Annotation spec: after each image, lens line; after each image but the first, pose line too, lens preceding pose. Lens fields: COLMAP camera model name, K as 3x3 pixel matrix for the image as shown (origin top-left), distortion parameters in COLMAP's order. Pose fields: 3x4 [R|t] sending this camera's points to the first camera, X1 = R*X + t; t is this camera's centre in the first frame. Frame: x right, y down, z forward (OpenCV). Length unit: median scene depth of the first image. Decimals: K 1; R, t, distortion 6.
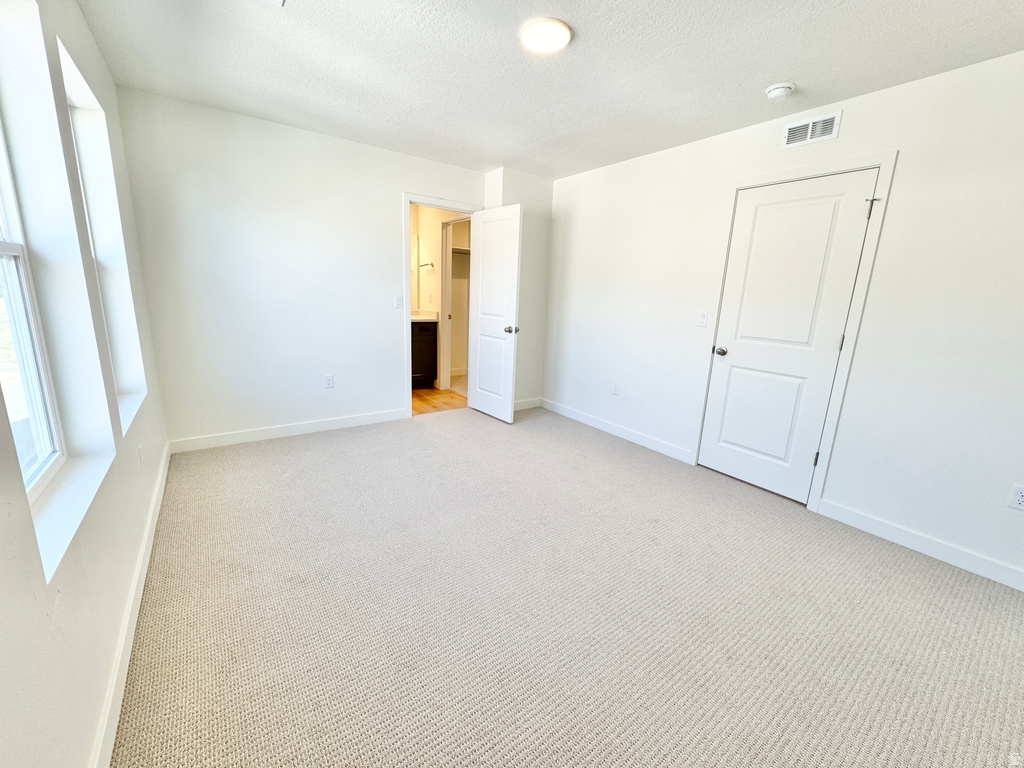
lens RADIAL K [[413.9, 0, 512.0], [0, 413.9, 384.0], [0, 0, 1]] dist [-0.000913, -0.000103]
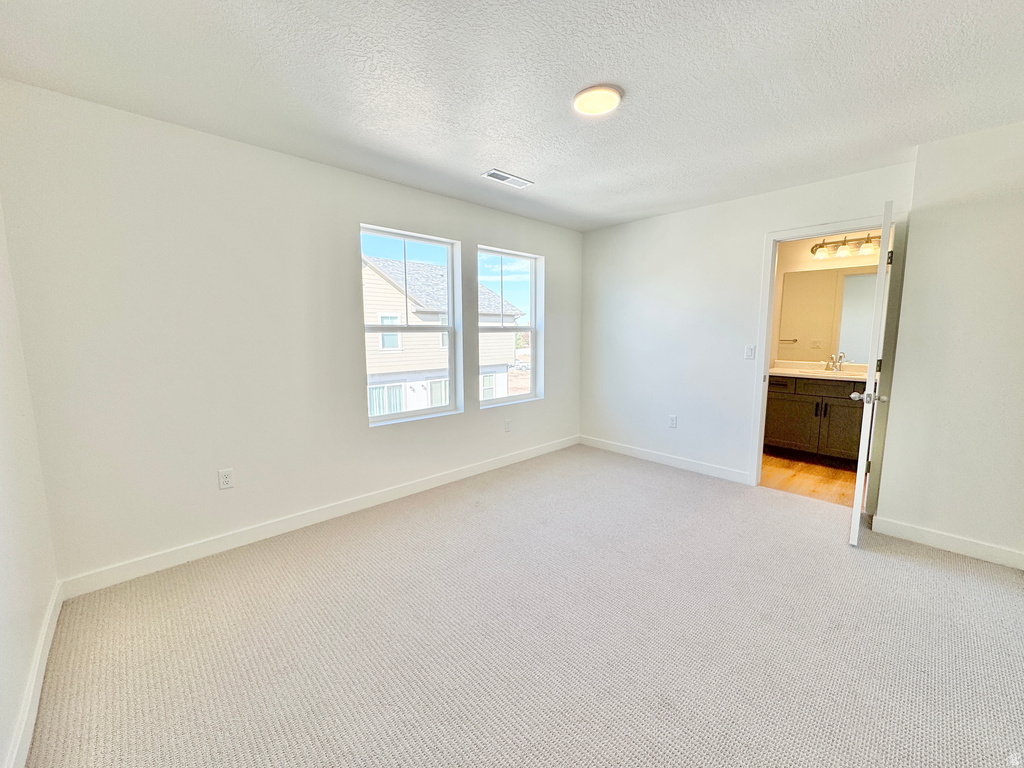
lens RADIAL K [[413.9, 0, 512.0], [0, 413.9, 384.0], [0, 0, 1]] dist [-0.000913, -0.000103]
pose [[0.115027, 0.081953, -0.989976, 0.594520], [-0.211341, 0.975794, 0.056223, -0.075421], [0.970620, 0.202755, 0.129563, 0.406795]]
